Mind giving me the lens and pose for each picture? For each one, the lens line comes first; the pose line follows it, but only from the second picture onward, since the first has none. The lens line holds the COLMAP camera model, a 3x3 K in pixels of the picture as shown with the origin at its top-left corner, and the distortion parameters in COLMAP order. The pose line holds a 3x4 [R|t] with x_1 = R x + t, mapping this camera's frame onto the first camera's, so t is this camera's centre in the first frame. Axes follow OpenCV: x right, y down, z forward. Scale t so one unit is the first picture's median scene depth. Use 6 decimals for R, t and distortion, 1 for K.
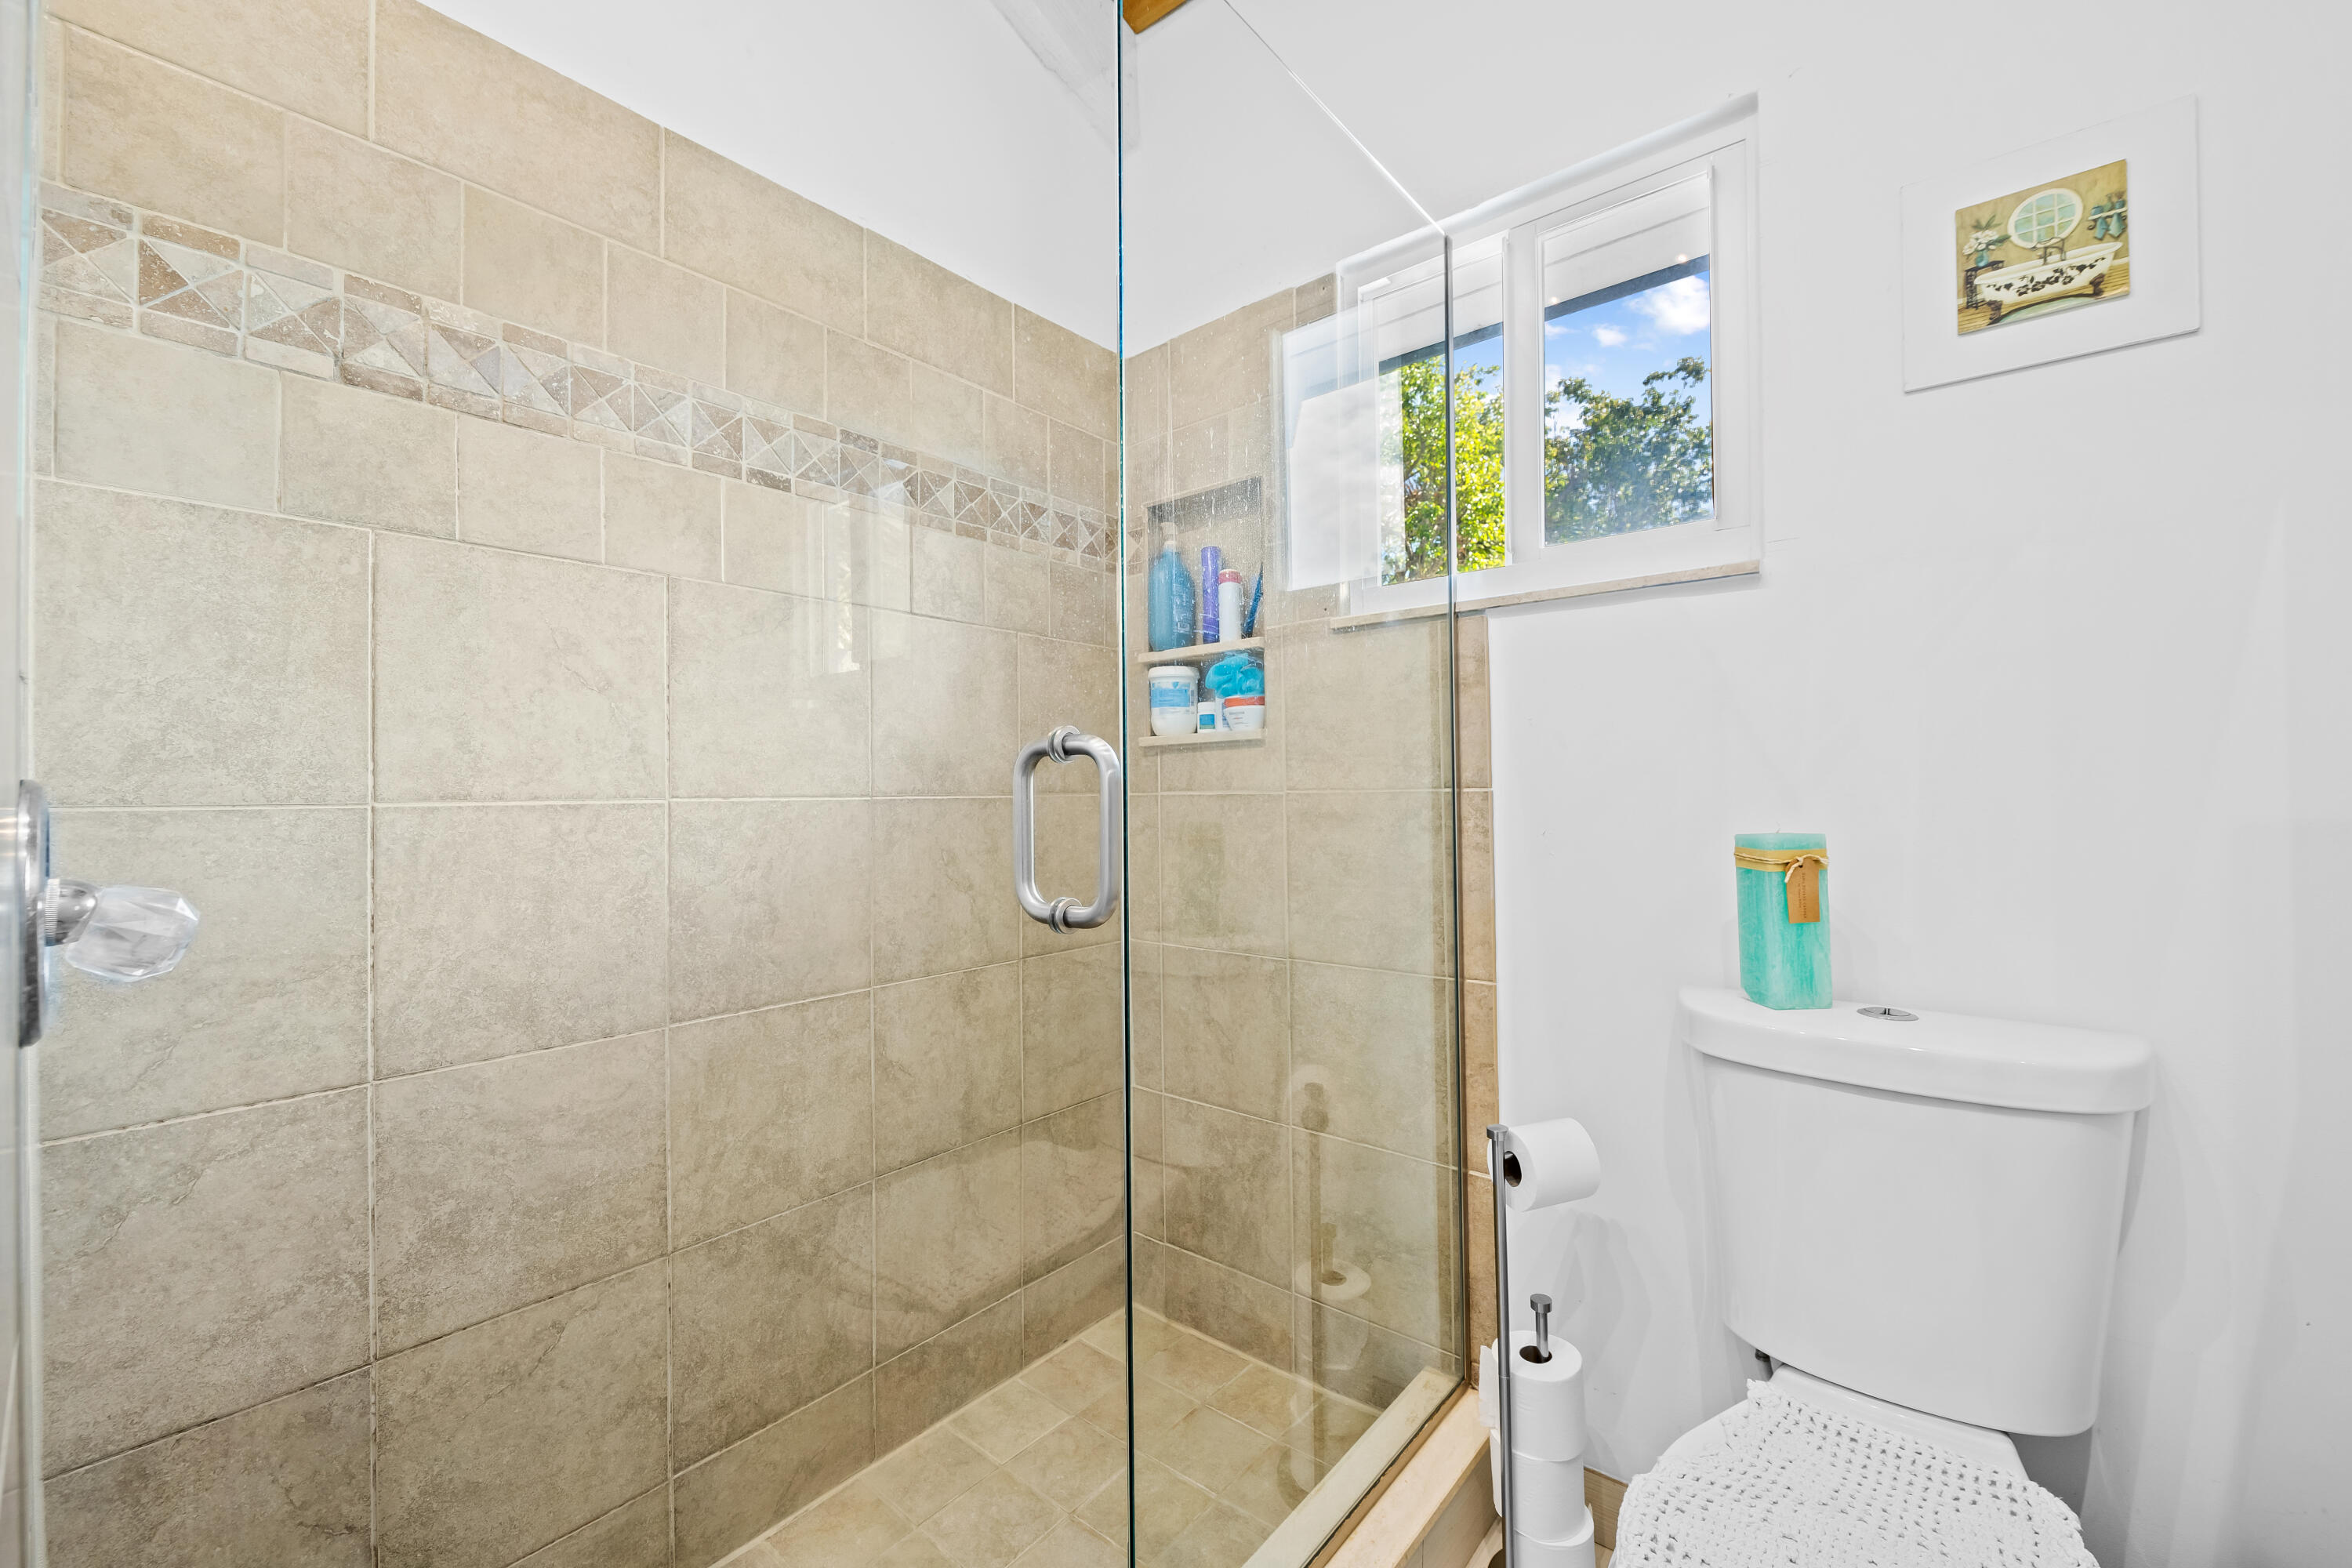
lens RADIAL K [[930.8, 0, 1186.4], [0, 930.8, 781.2], [0, 0, 1]] dist [0.001182, -0.002564]
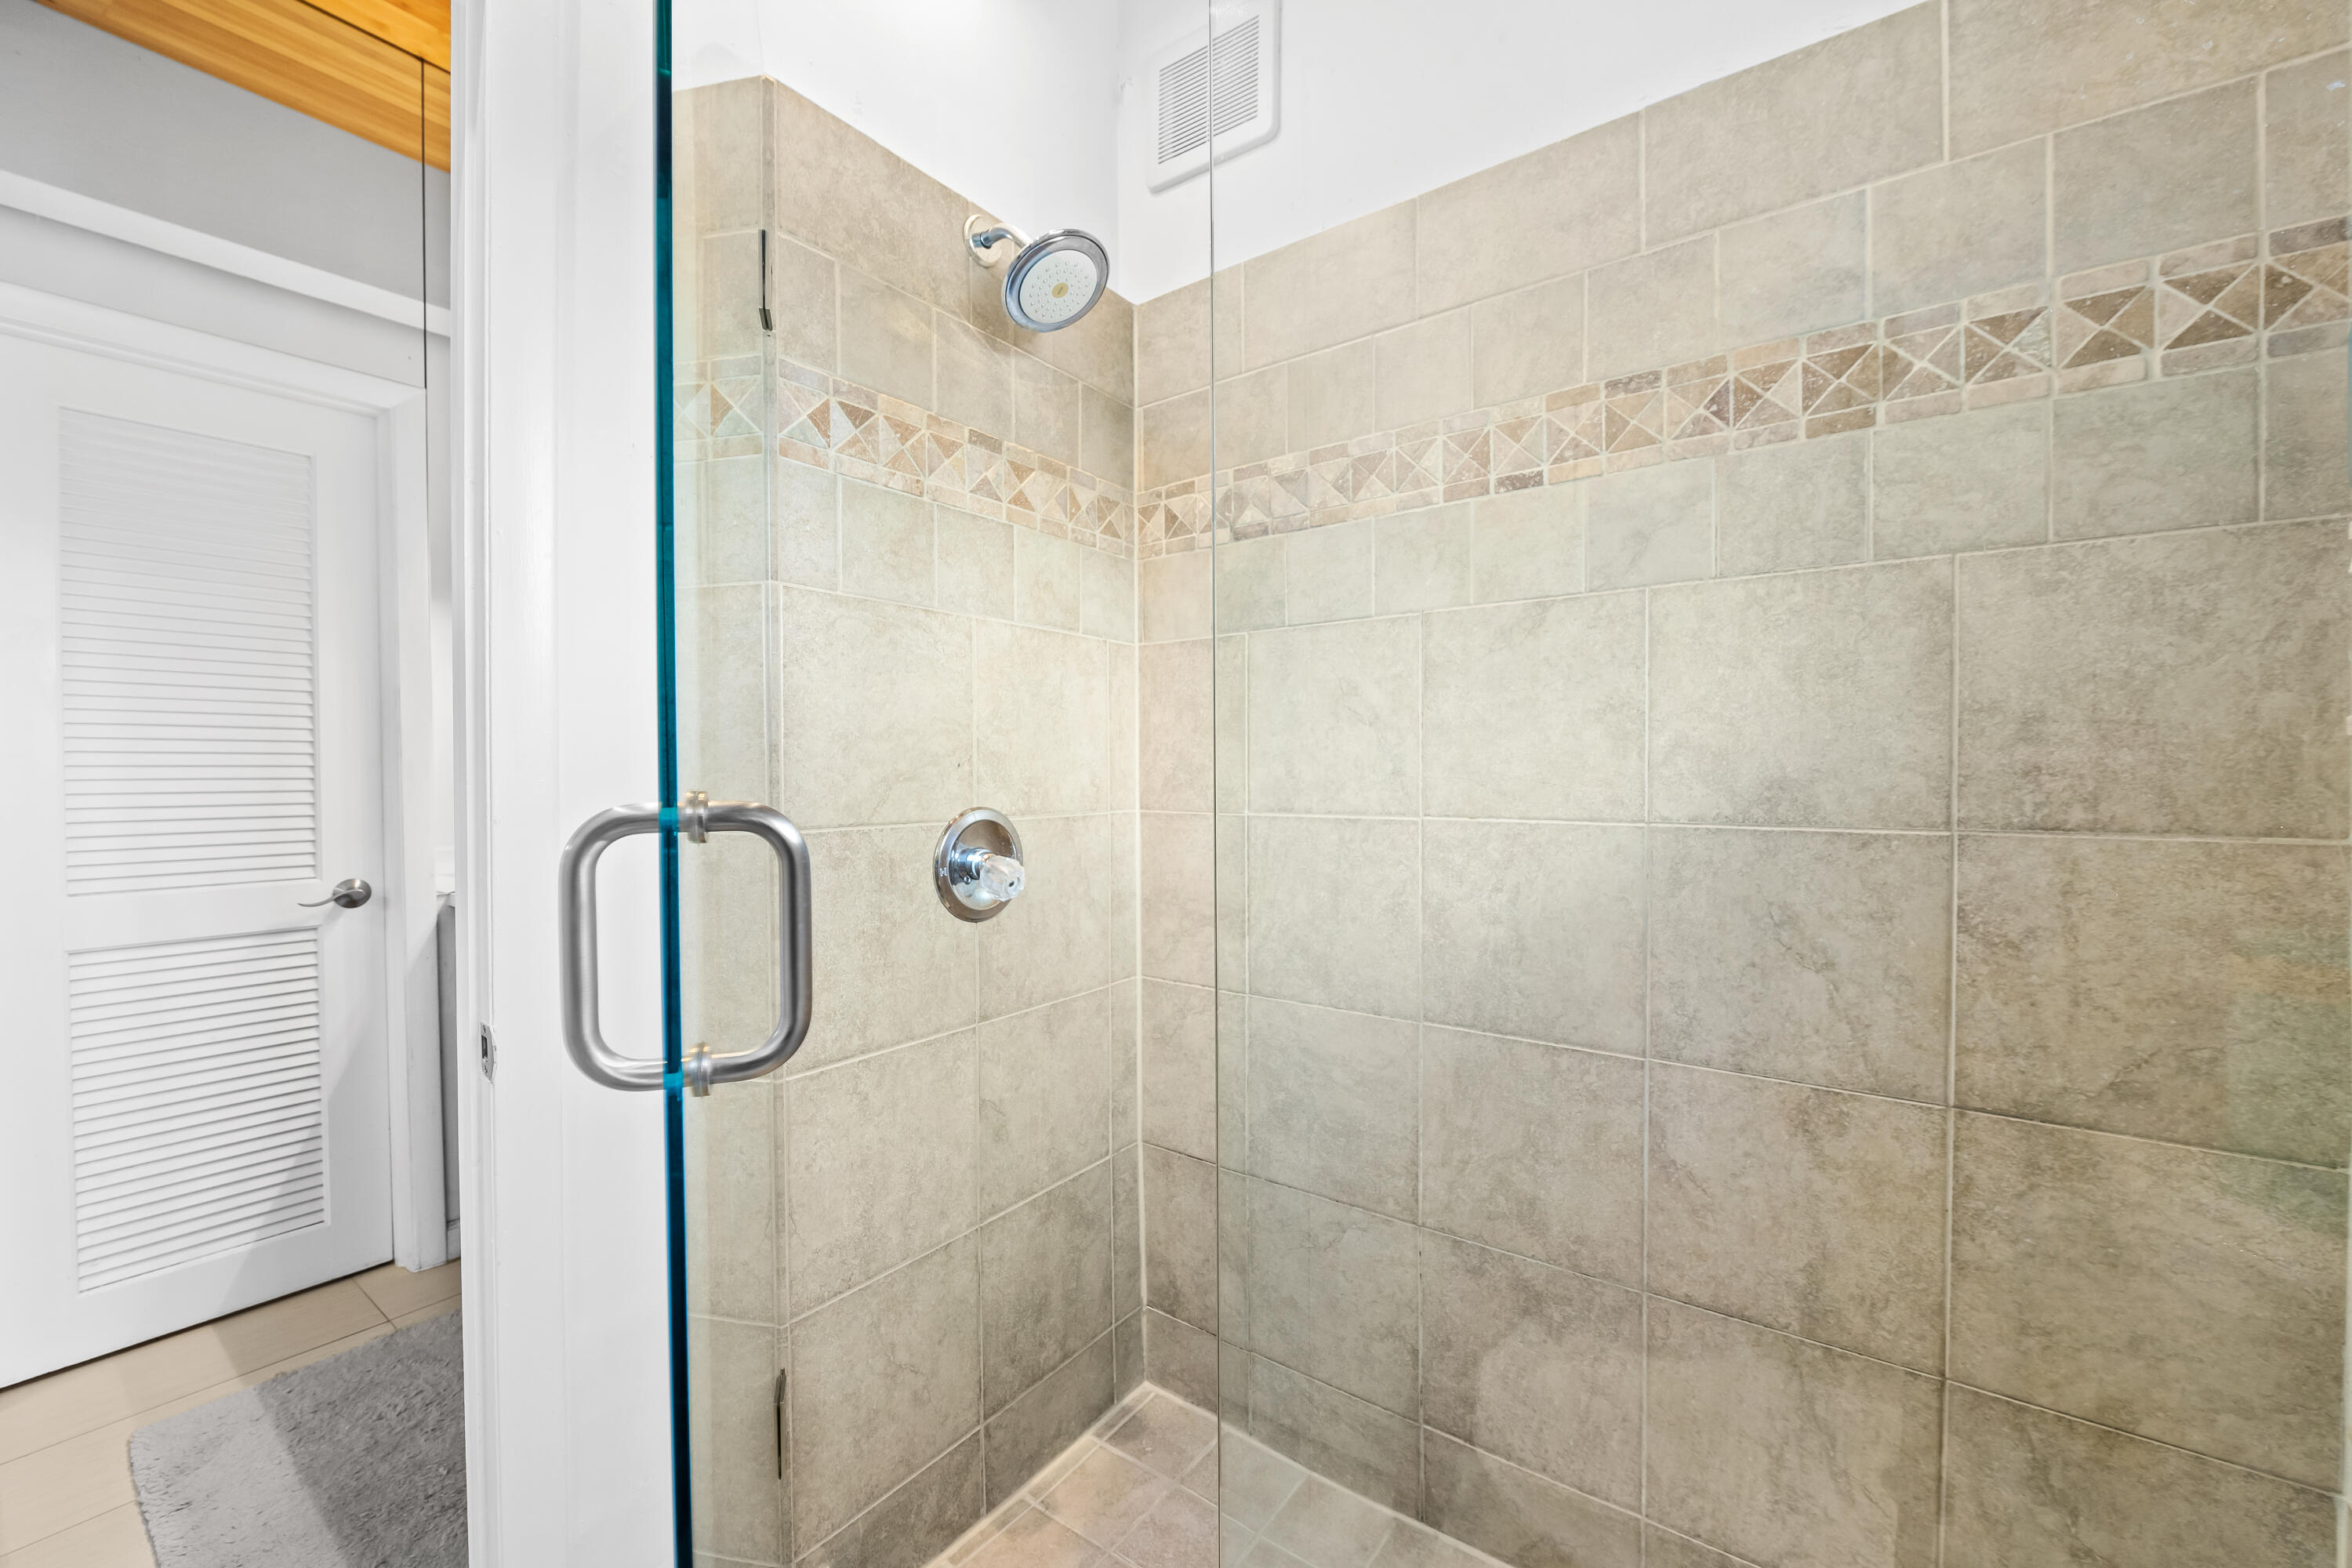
lens RADIAL K [[930.8, 0, 1186.4], [0, 930.8, 781.2], [0, 0, 1]] dist [0.001182, -0.002564]
pose [[0.060858, 0.023186, -0.997877, 0.494731], [0.016929, 0.999562, 0.024258, -0.051579], [0.998003, -0.018370, 0.060439, 0.625448]]
